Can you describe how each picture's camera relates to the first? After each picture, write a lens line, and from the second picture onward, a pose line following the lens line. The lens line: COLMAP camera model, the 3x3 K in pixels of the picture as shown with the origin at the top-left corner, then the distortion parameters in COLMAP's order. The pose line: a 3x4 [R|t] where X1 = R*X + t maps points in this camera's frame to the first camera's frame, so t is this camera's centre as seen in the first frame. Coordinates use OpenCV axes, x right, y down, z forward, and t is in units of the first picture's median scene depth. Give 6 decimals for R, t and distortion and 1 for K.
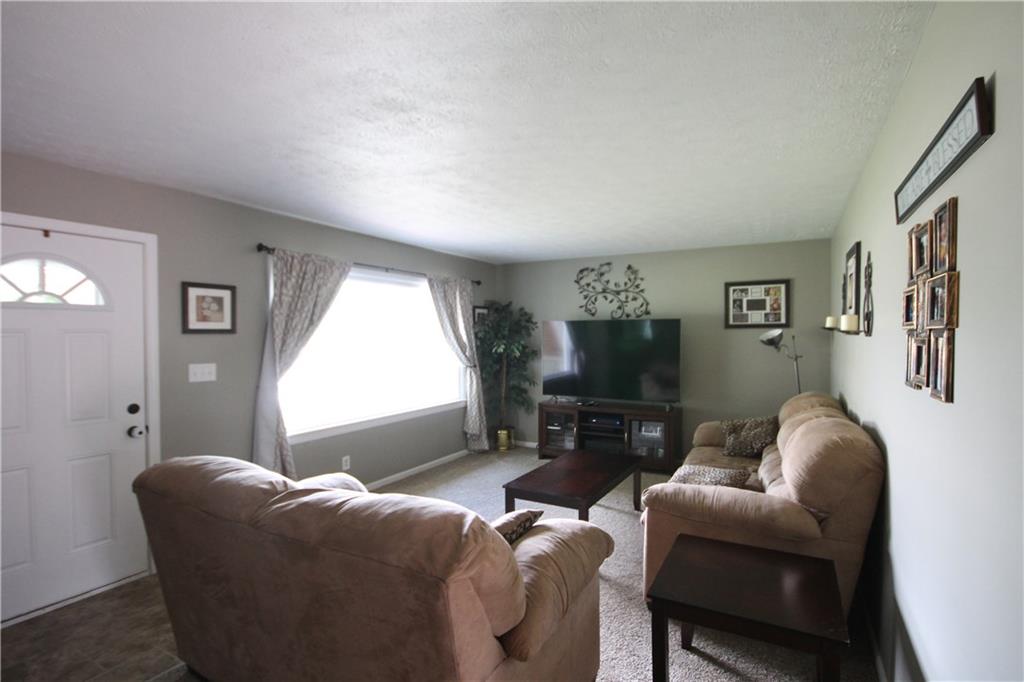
lens RADIAL K [[490.4, 0, 509.6], [0, 490.4, 343.5], [0, 0, 1]] dist [0.001787, -0.004013]
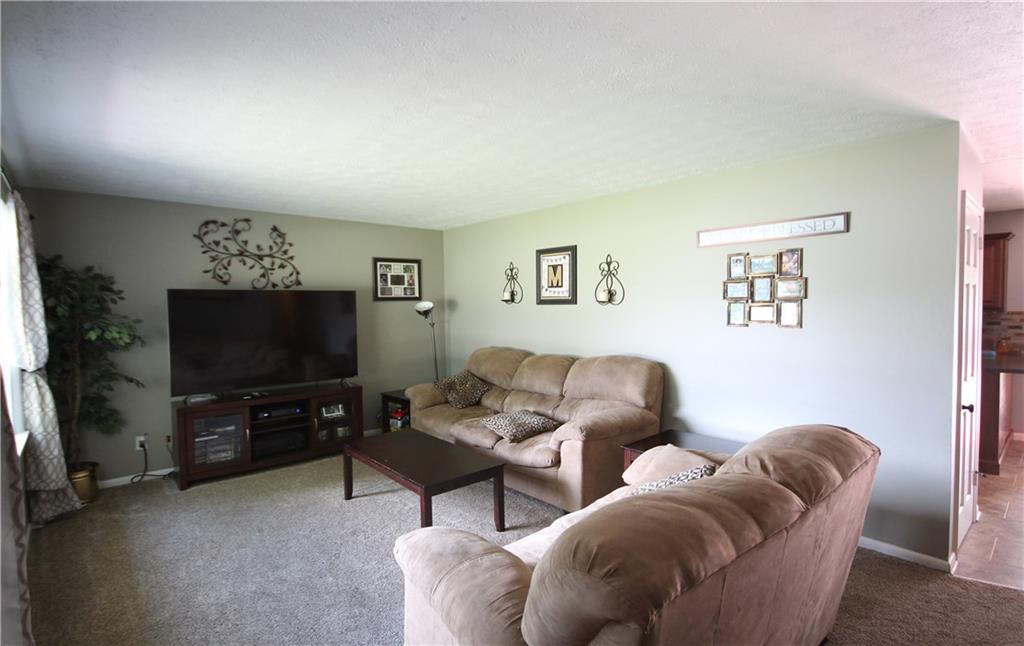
lens RADIAL K [[496.9, 0, 509.2], [0, 496.9, 322.3], [0, 0, 1]] dist [-0.001921, 0.000028]
pose [[0.335565, -0.038445, 0.941232, -0.436887], [0.029583, 0.999104, 0.030262, -0.007207], [-0.941552, 0.017690, 0.336402, 0.331288]]
